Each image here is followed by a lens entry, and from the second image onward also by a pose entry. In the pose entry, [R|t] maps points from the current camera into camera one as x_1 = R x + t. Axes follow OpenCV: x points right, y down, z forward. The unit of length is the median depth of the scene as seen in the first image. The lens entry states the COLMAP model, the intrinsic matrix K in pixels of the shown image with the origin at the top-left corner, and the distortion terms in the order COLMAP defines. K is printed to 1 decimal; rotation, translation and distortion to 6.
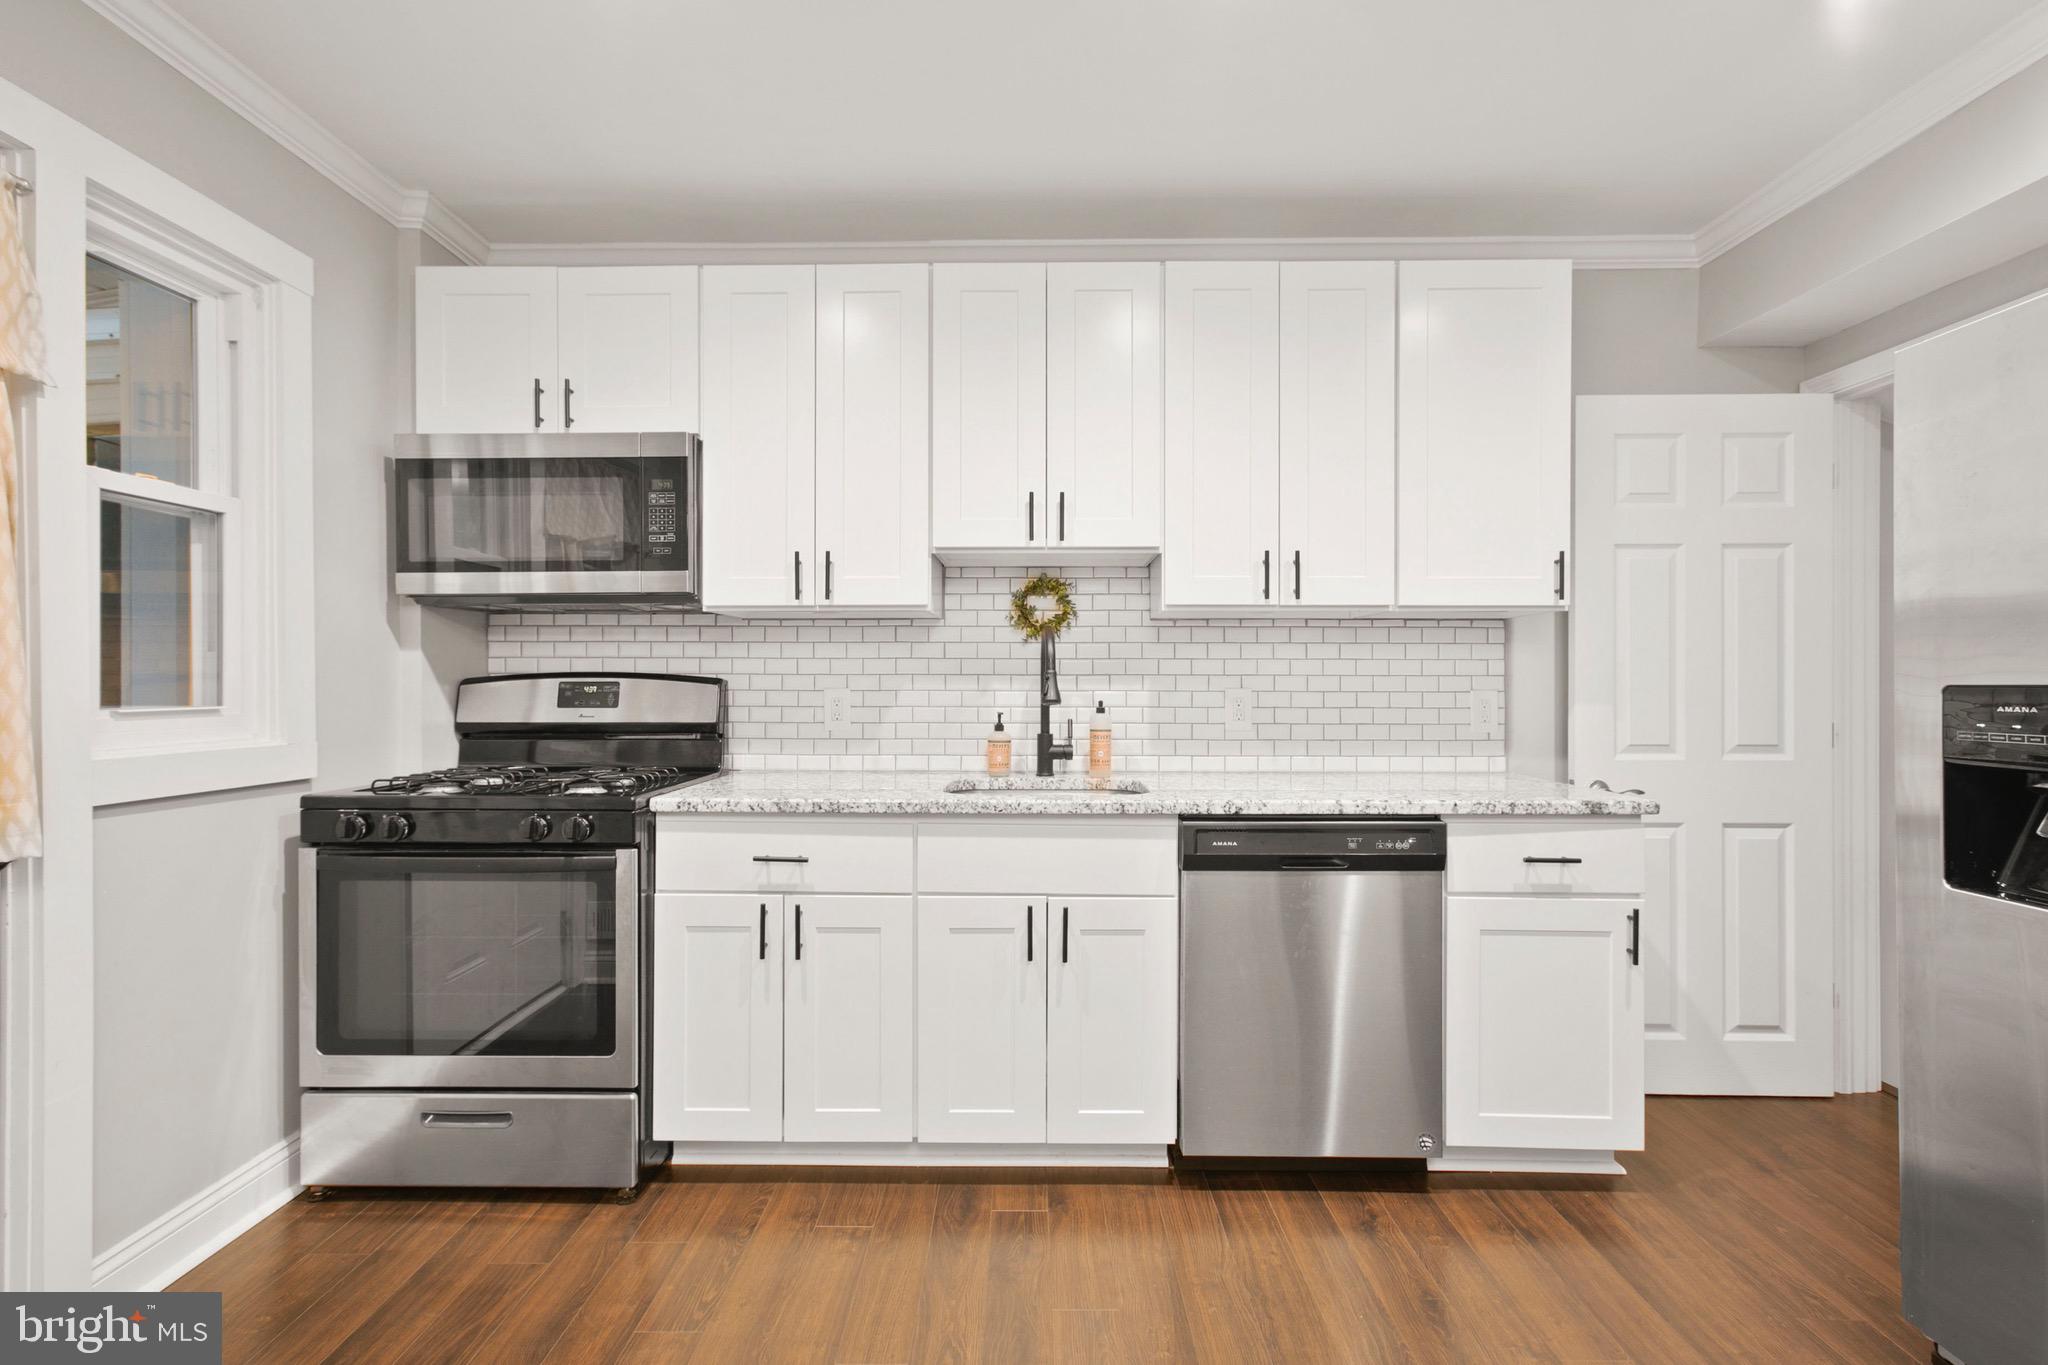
lens RADIAL K [[937.8, 0, 1019.1], [0, 937.8, 677.3], [0, 0, 1]] dist [-0.000967, 0.010440]
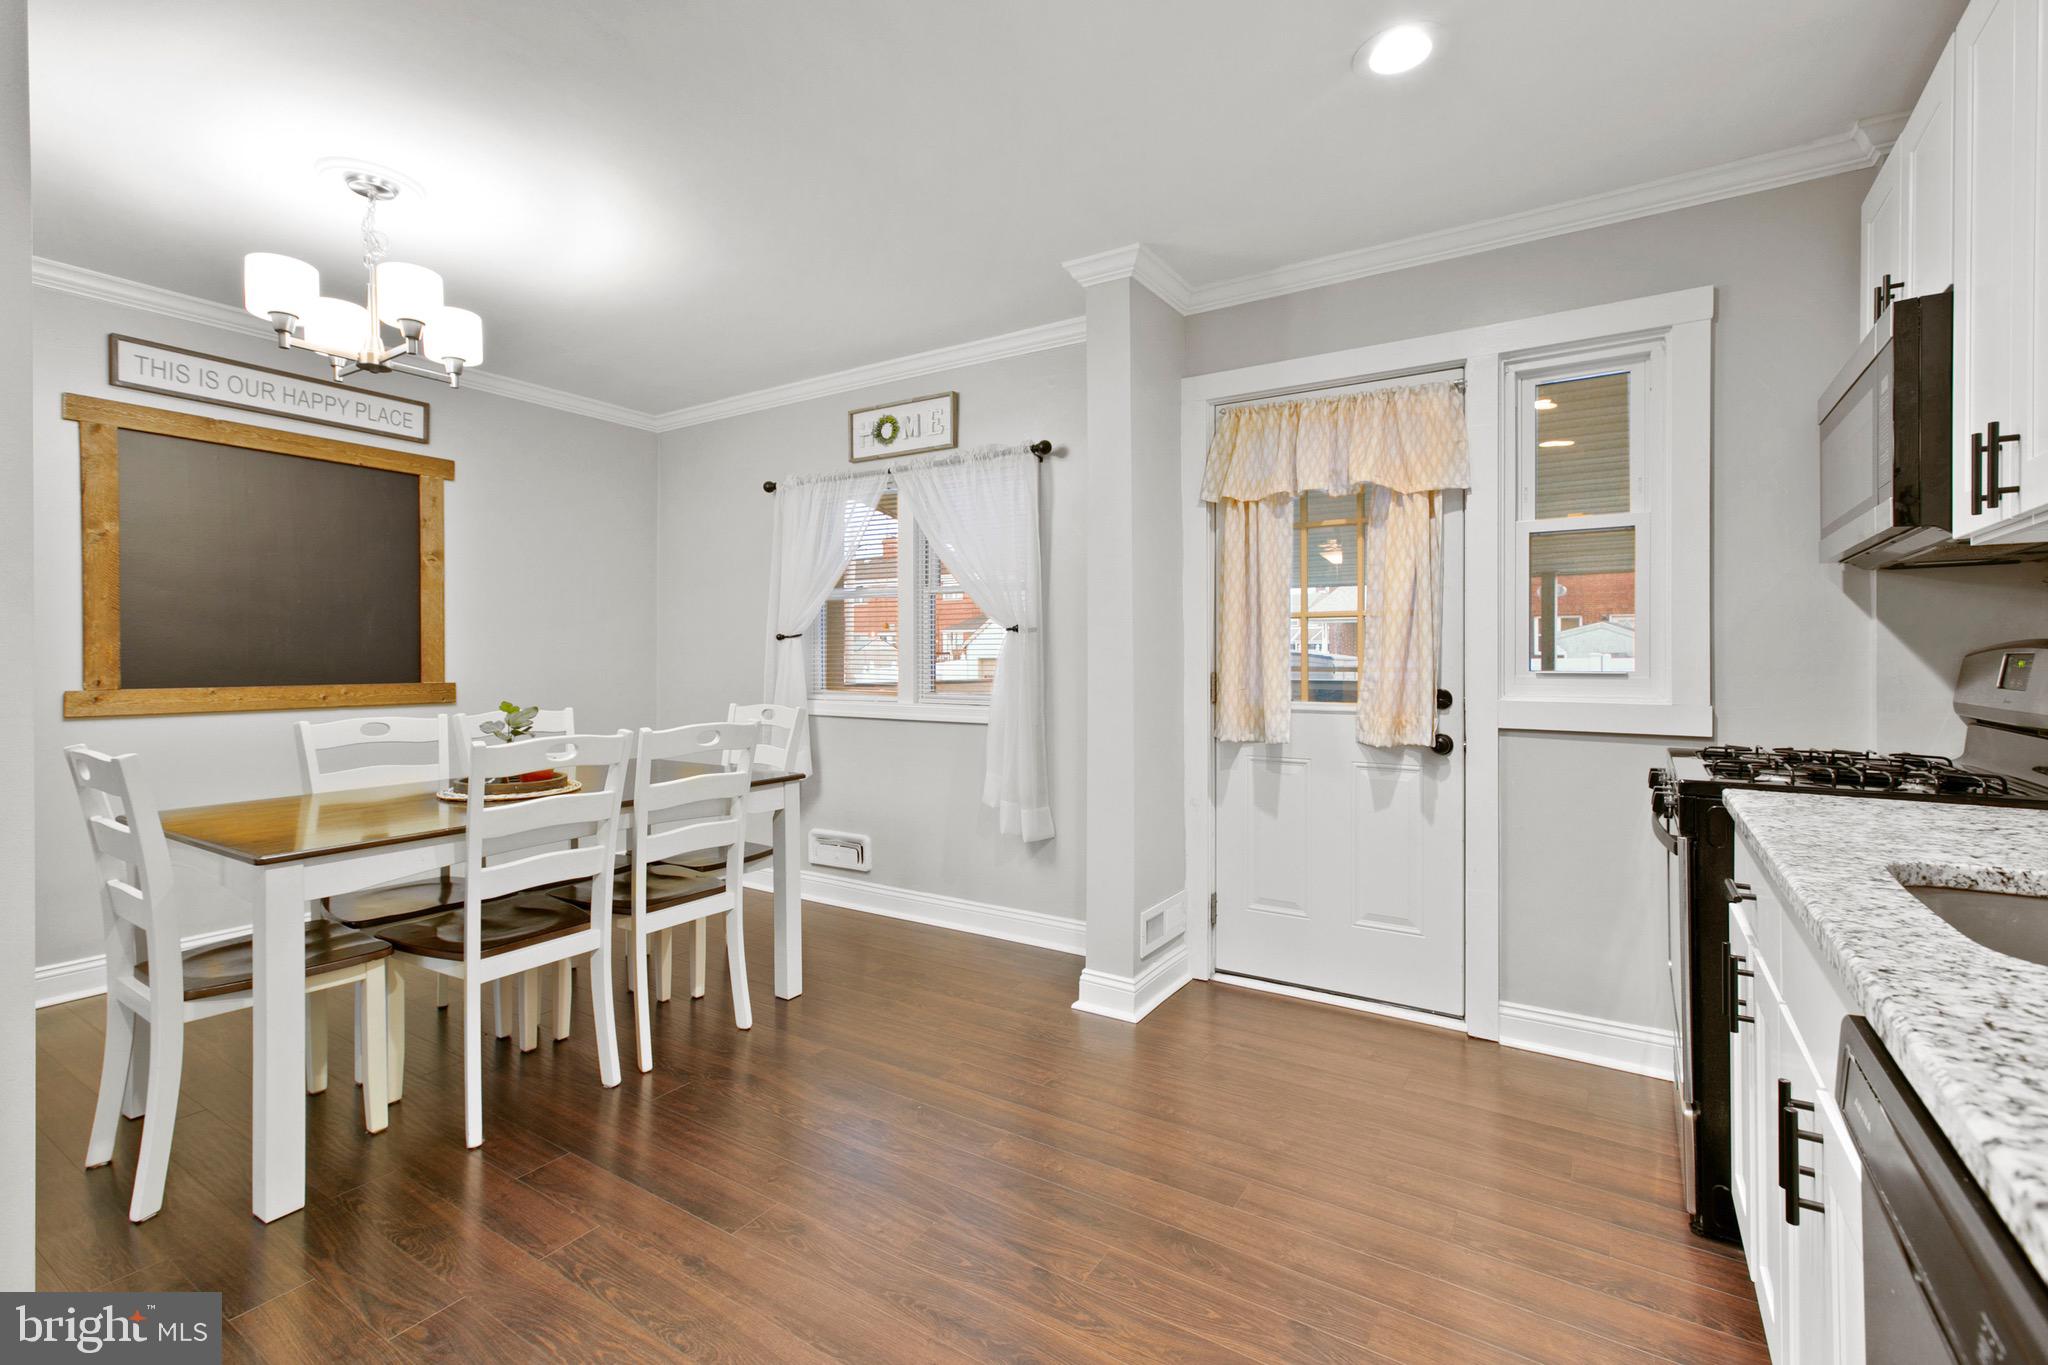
lens RADIAL K [[937.8, 0, 1019.1], [0, 937.8, 677.3], [0, 0, 1]] dist [-0.000967, 0.010440]
pose [[-0.536716, 0.011920, -0.843679, 0.590268], [-0.002111, 0.999878, 0.015470, 0.014425], [0.843760, 0.010084, -0.536626, 0.796880]]
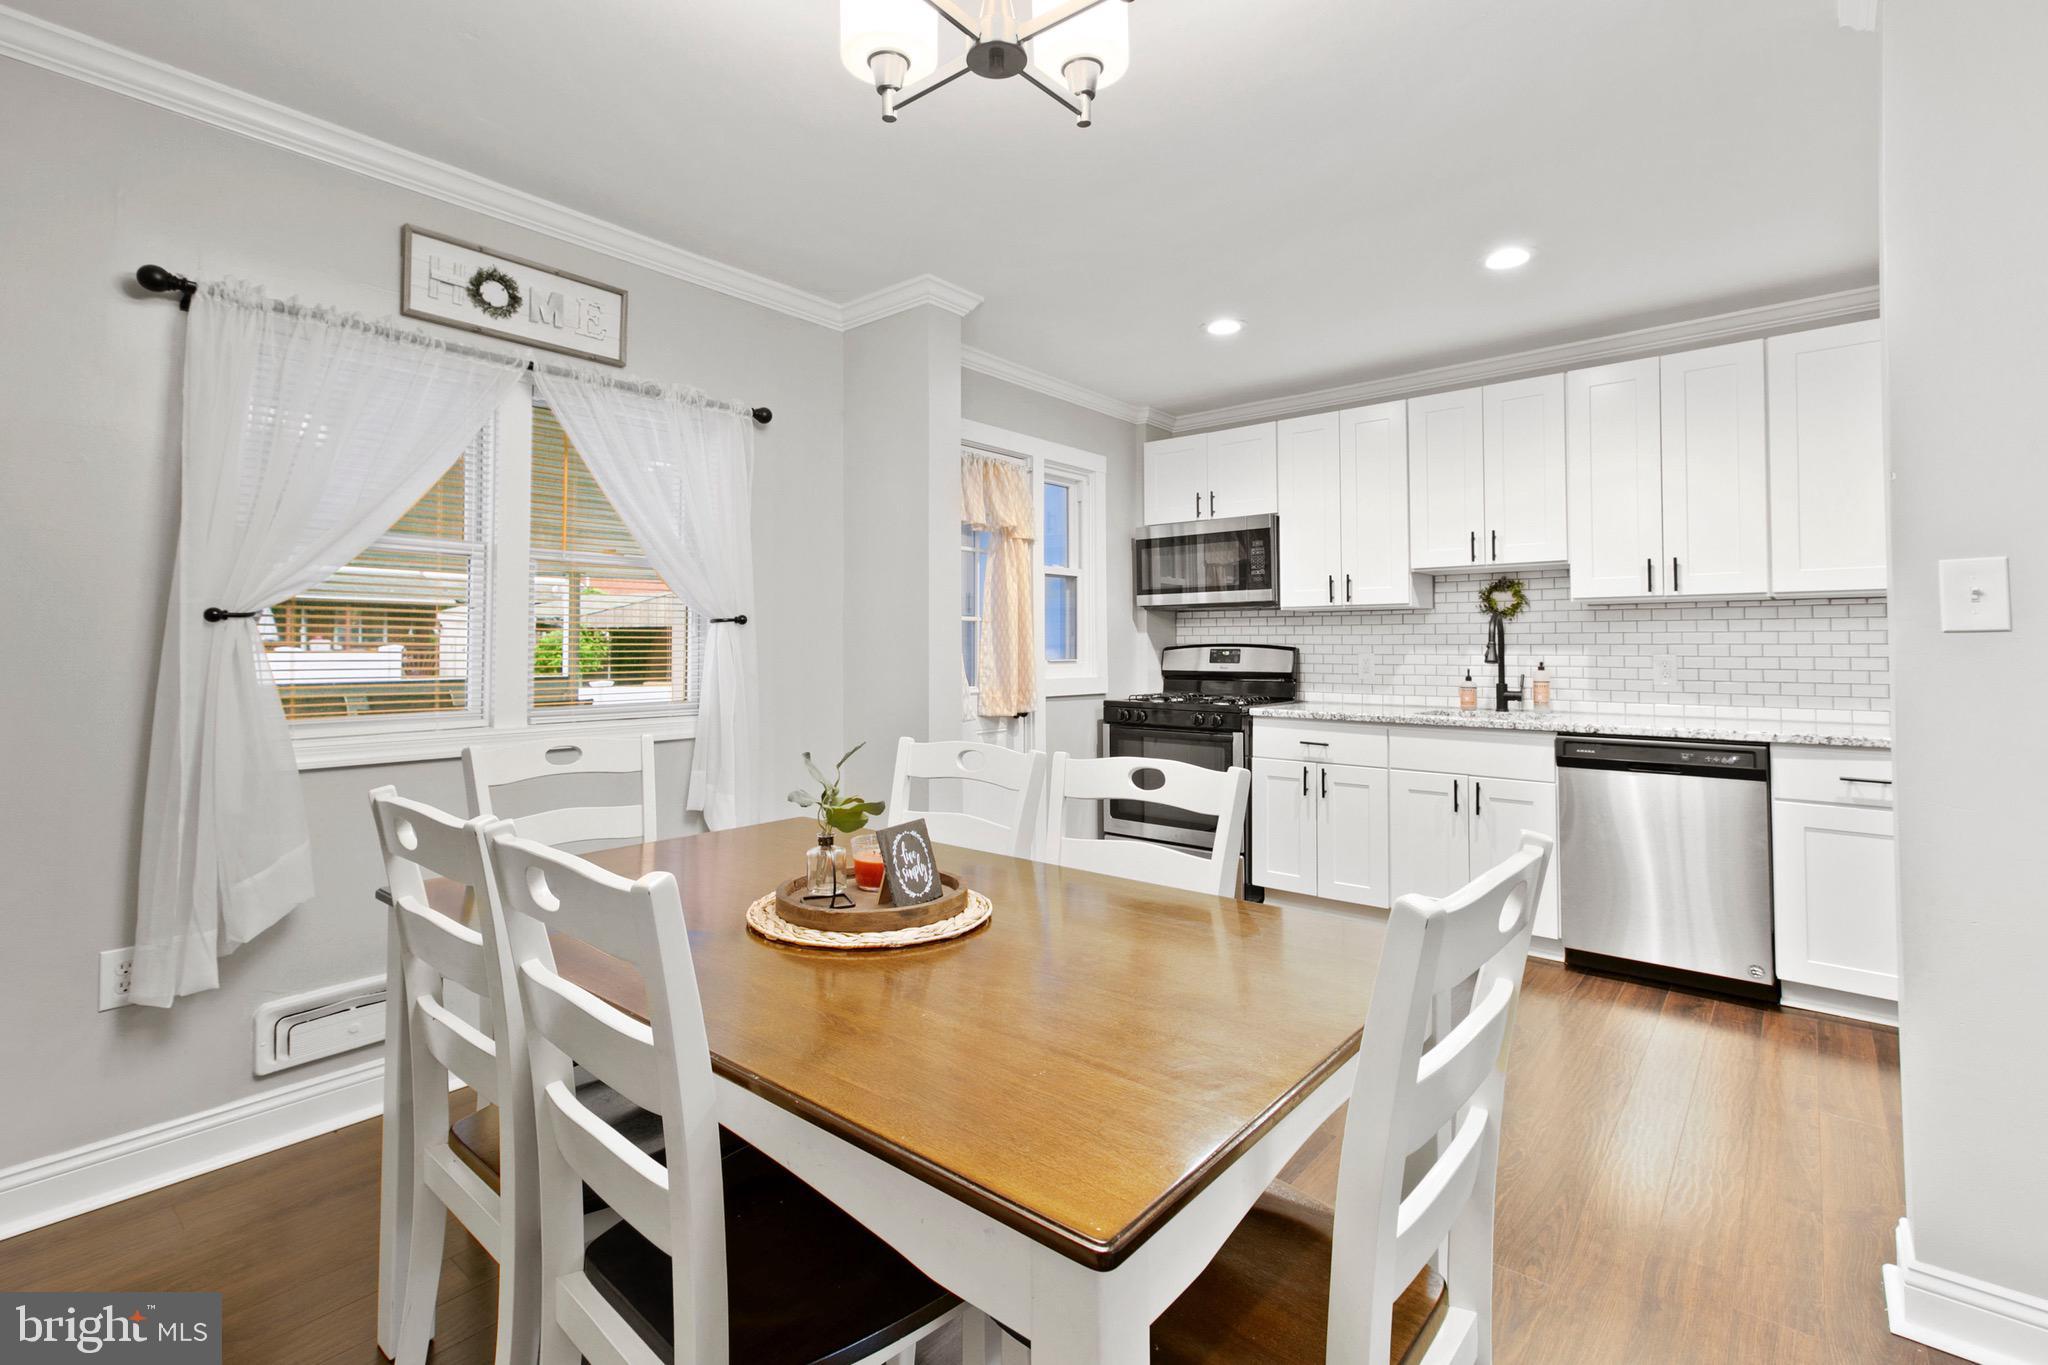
lens RADIAL K [[947.6, 0, 1022.0], [0, 947.6, 620.0], [0, 0, 1]] dist [-0.000999, 0.009963]
pose [[0.779477, -0.019017, -0.626142, 0.419725], [0.003006, 0.999641, -0.026618, -0.004368], [0.626424, 0.018866, 0.779254, -0.740182]]
